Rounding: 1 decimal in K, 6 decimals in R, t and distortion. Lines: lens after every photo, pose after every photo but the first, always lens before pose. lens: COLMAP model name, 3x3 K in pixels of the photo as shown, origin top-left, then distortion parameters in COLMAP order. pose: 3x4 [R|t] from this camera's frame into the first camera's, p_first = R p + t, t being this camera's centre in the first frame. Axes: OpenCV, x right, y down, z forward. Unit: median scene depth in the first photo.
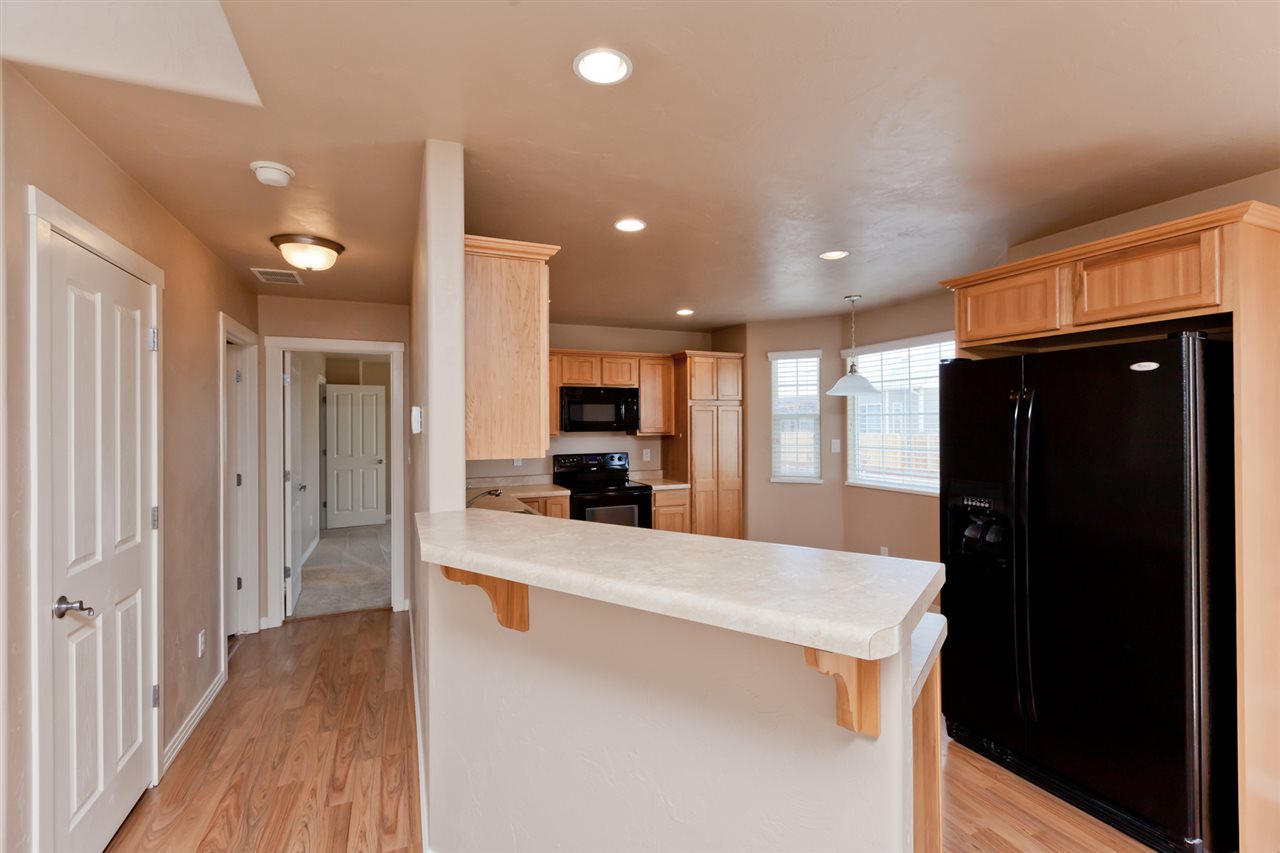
lens RADIAL K [[566.2, 0, 649.3], [0, 566.2, 418.0], [0, 0, 1]] dist [-0.031463, 0.006648]
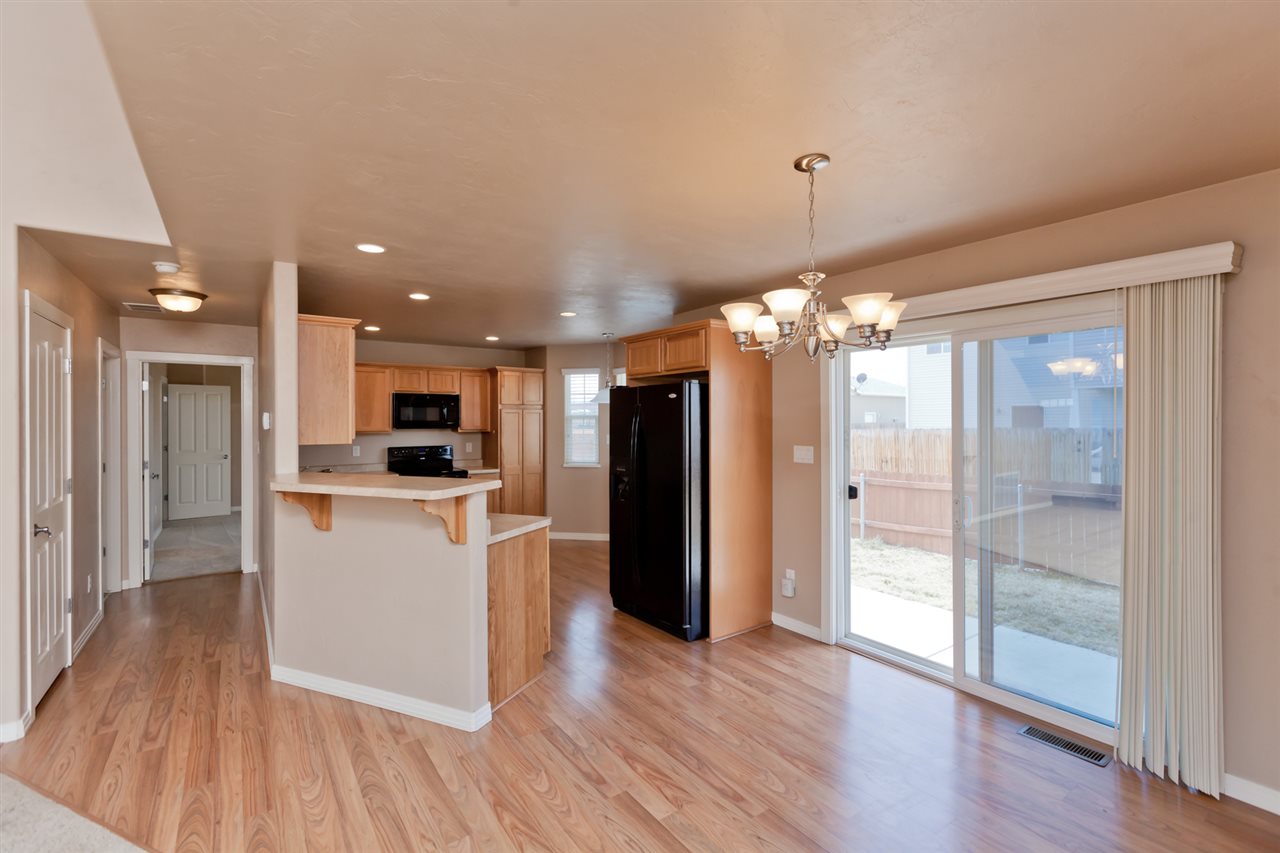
lens RADIAL K [[566.2, 0, 662.3], [0, 566.2, 418.2], [0, 0, 1]] dist [-0.031463, 0.006648]
pose [[0.973246, 0.003966, 0.229732, 0.179061], [-0.004910, 0.999982, 0.003537, -0.008692], [-0.229714, -0.004570, 0.973248, -0.453481]]
